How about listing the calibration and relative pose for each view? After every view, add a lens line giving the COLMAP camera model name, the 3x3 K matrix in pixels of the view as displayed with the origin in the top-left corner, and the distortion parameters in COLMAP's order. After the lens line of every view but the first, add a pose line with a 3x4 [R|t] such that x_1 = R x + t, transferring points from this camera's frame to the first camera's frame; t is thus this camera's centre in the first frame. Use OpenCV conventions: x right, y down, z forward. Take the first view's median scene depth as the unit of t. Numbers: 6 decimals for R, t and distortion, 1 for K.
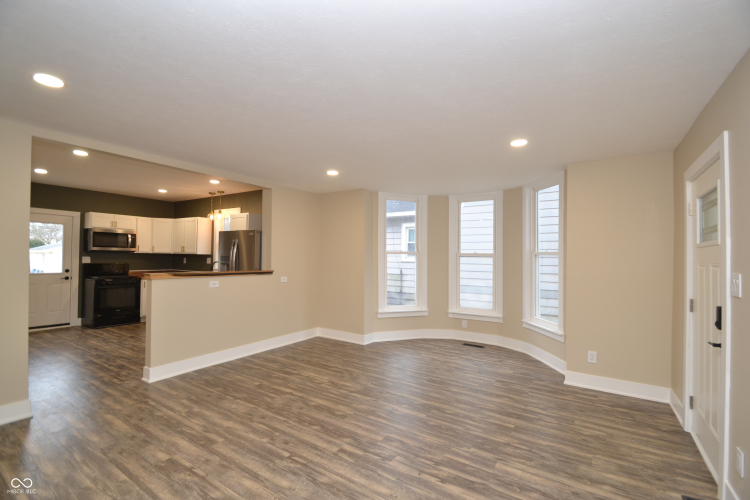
lens RADIAL K [[333.1, 0, 371.7], [0, 333.1, 250.4], [0, 0, 1]] dist [0.017128, -0.017193]
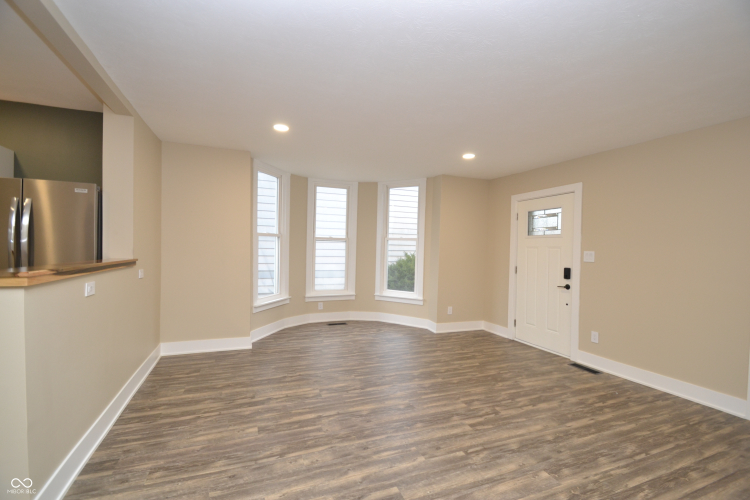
lens RADIAL K [[333.1, 0, 371.7], [0, 333.1, 250.4], [0, 0, 1]] dist [0.017128, -0.017193]
pose [[0.579522, -0.007478, 0.814923, -0.746079], [-0.029036, 0.999134, 0.029817, 0.021970], [-0.814439, -0.040942, 0.578802, 0.452294]]
